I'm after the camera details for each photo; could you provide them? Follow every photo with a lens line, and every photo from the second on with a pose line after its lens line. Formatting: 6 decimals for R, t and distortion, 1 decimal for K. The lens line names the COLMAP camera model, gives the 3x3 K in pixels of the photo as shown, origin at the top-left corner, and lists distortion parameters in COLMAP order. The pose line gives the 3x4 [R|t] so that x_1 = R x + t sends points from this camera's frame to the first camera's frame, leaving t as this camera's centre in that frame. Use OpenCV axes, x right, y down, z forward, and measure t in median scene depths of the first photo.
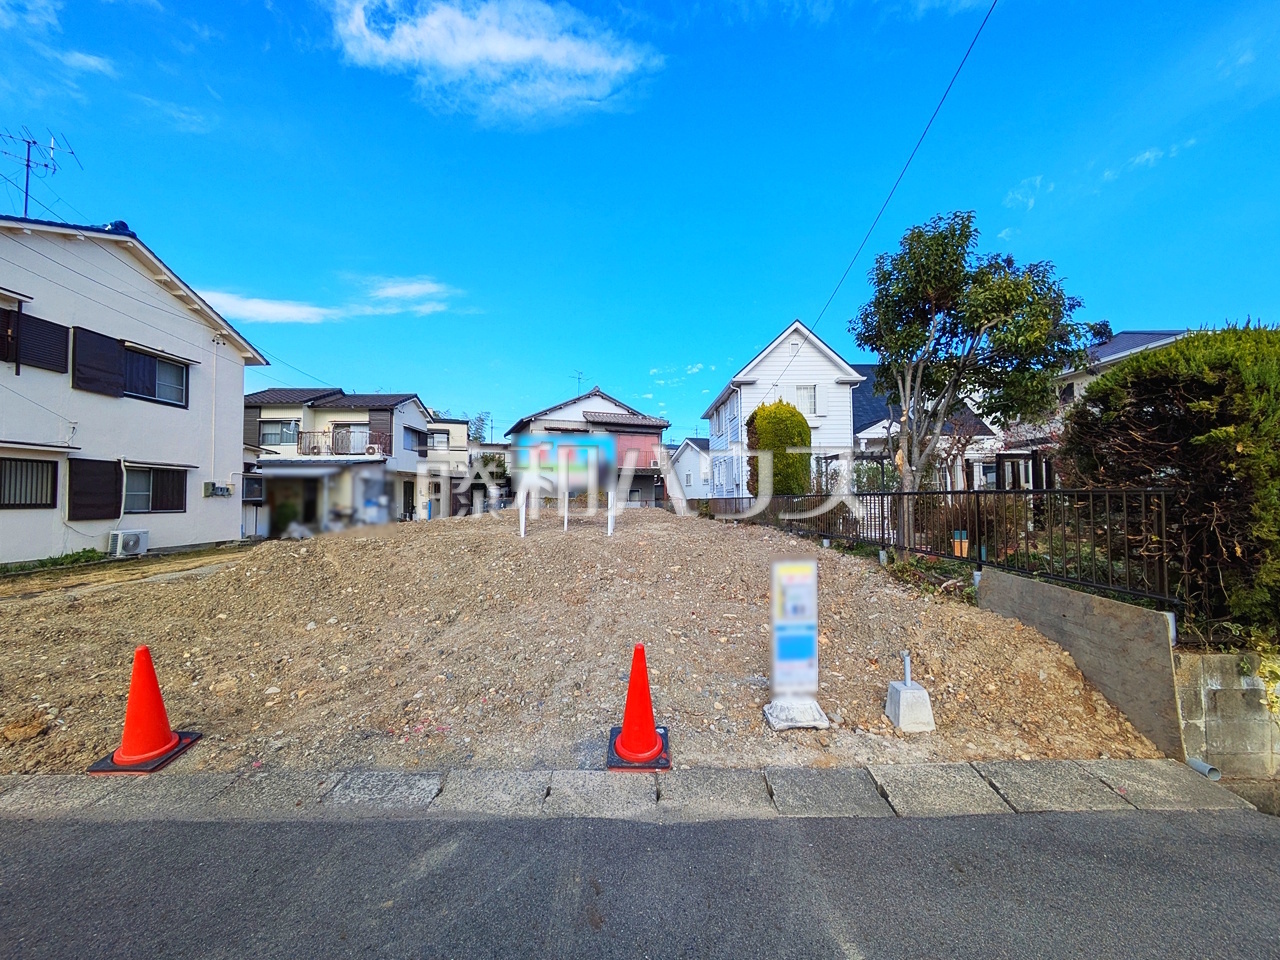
lens RADIAL K [[507.3, 0, 640.4], [0, 507.3, 480.2], [0, 0, 1]] dist [-0.000853, 0.001507]
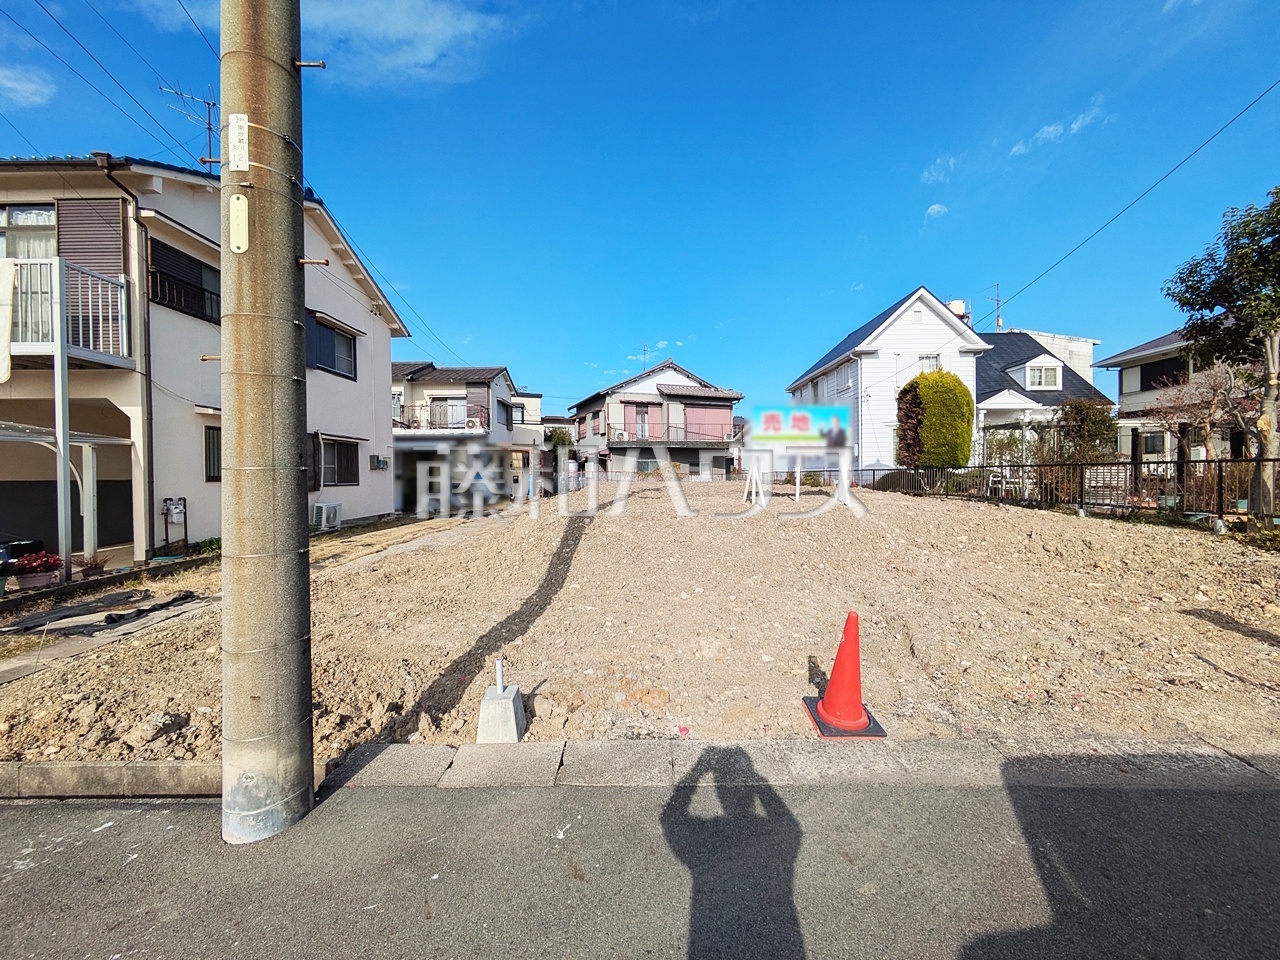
lens RADIAL K [[507.3, 0, 640.0], [0, 507.3, 481.0], [0, 0, 1]] dist [-0.000853, 0.001507]
pose [[0.999870, -0.003109, -0.015835, -0.460389], [0.003912, 0.998693, 0.050960, 0.008319], [0.015656, -0.051015, 0.998575, 0.011357]]
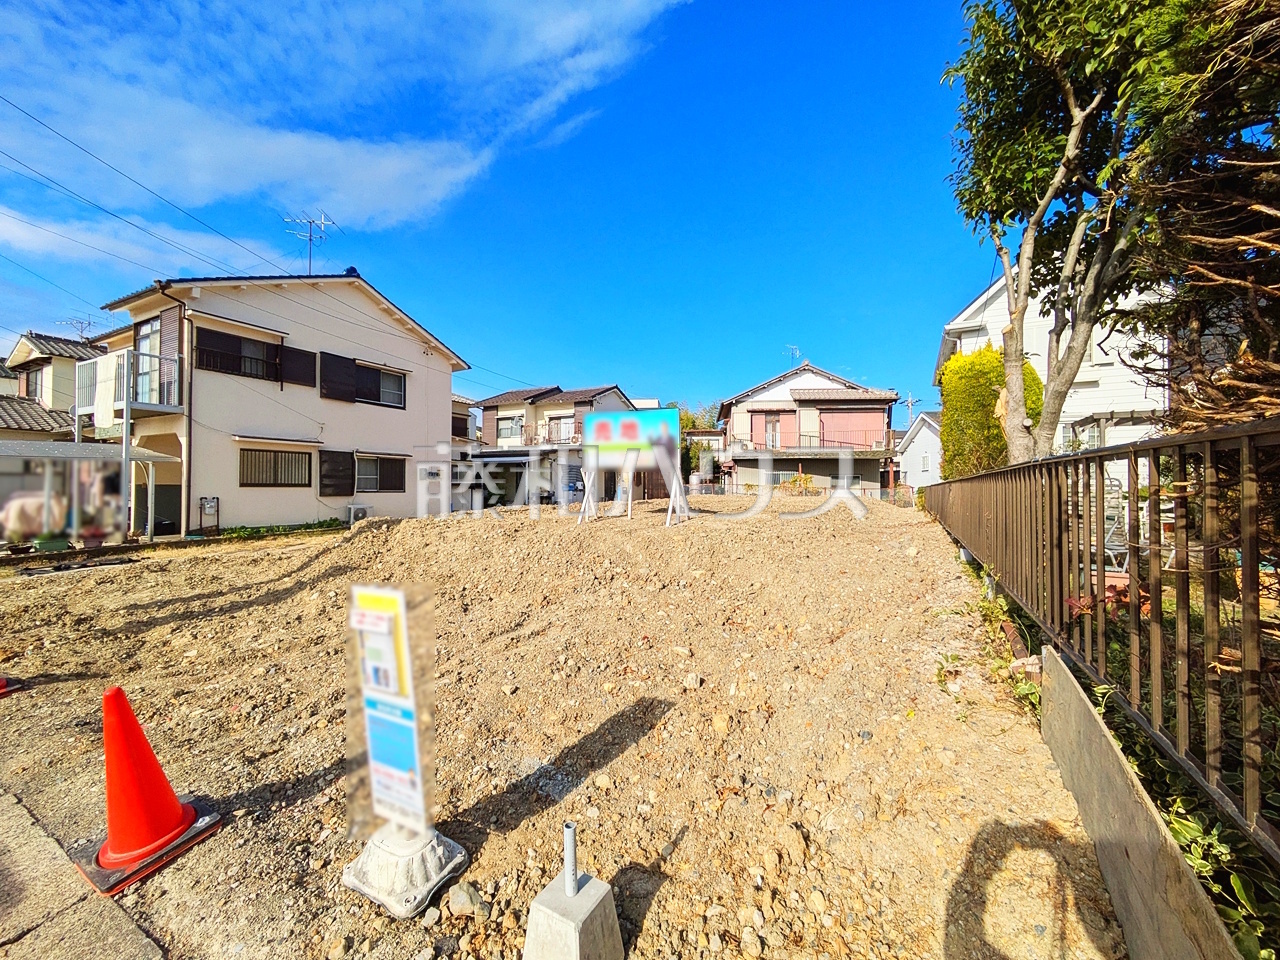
lens RADIAL K [[507.3, 0, 639.7], [0, 507.3, 480.9], [0, 0, 1]] dist [-0.000853, 0.001507]
pose [[0.877825, 0.004622, -0.478958, 0.303649], [0.007728, 0.999687, 0.023810, 0.013767], [0.478918, -0.024602, 0.877515, 0.249508]]
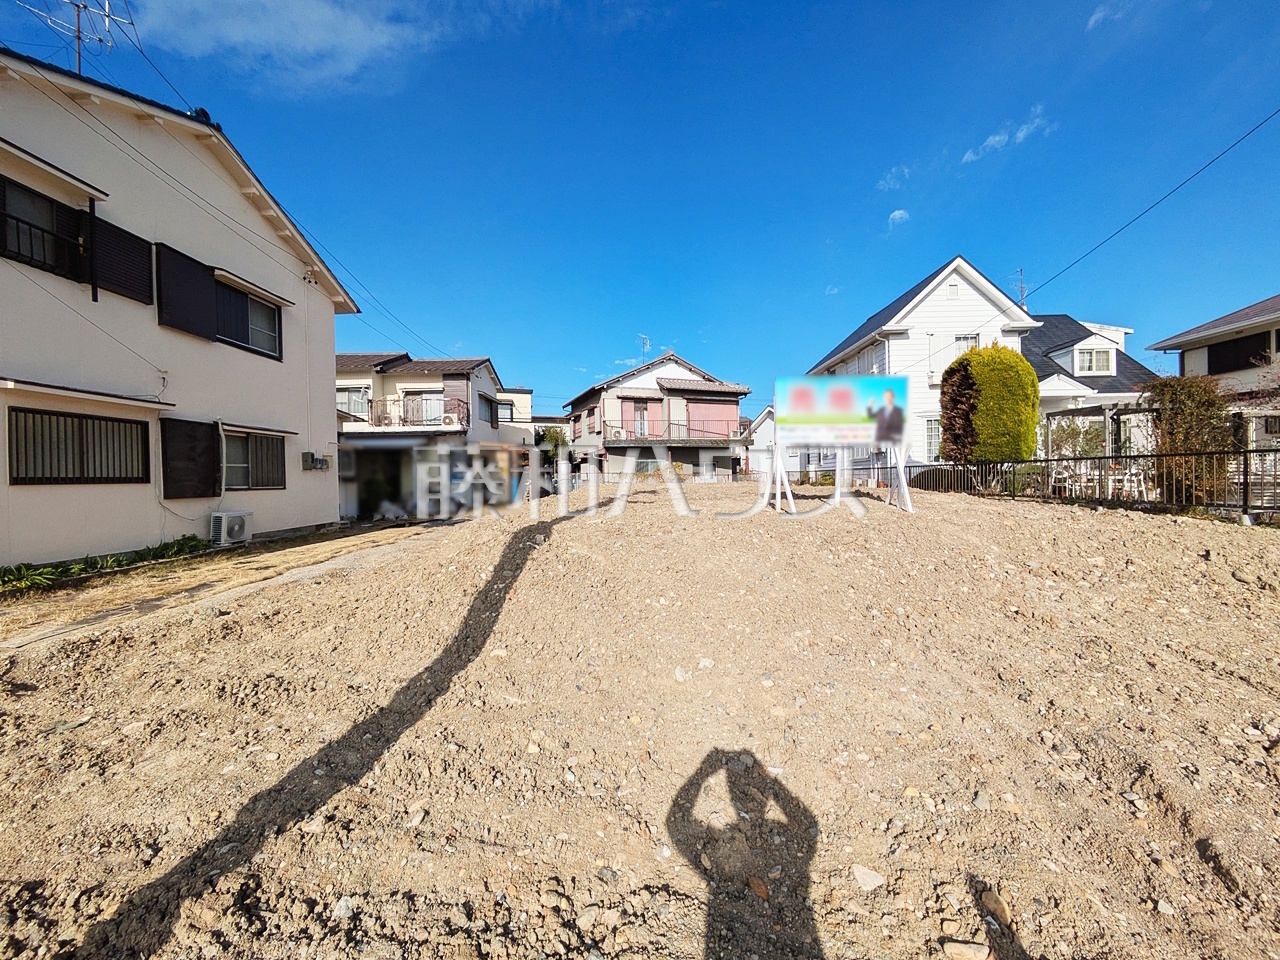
lens RADIAL K [[507.3, 0, 640.4], [0, 507.3, 480.8], [0, 0, 1]] dist [-0.000853, 0.001507]
pose [[0.999686, -0.010426, -0.022779, -0.434677], [0.011432, 0.998944, 0.044493, 0.028246], [0.022291, -0.044739, 0.998750, 0.280522]]
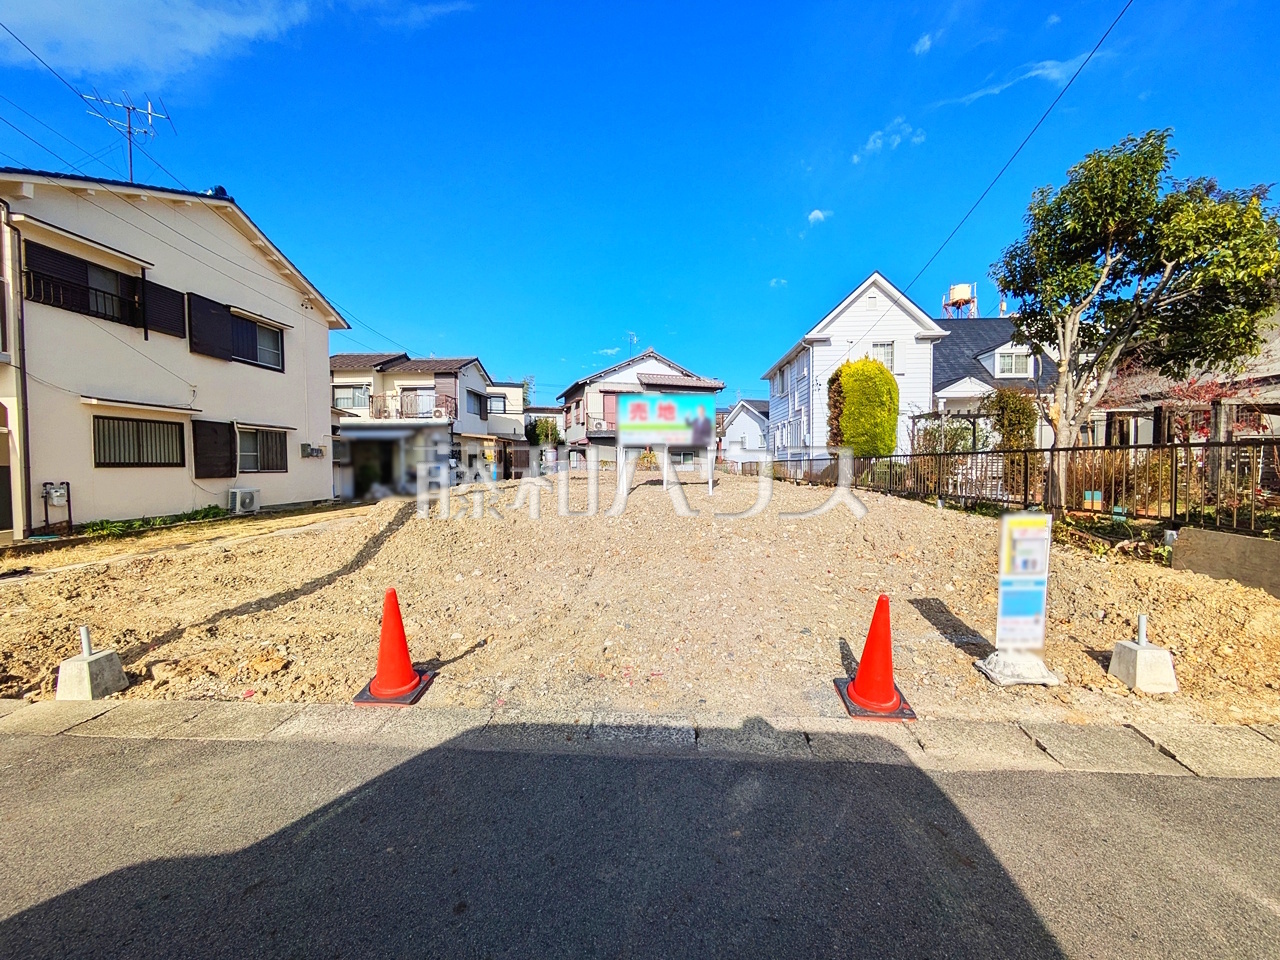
lens RADIAL K [[507.3, 0, 640.3], [0, 507.3, 480.9], [0, 0, 1]] dist [-0.000853, 0.001507]
pose [[0.997586, 0.003163, -0.069367, -0.132665], [0.001774, 0.997475, 0.070998, 0.010876], [0.069417, -0.070949, 0.995062, 0.003777]]
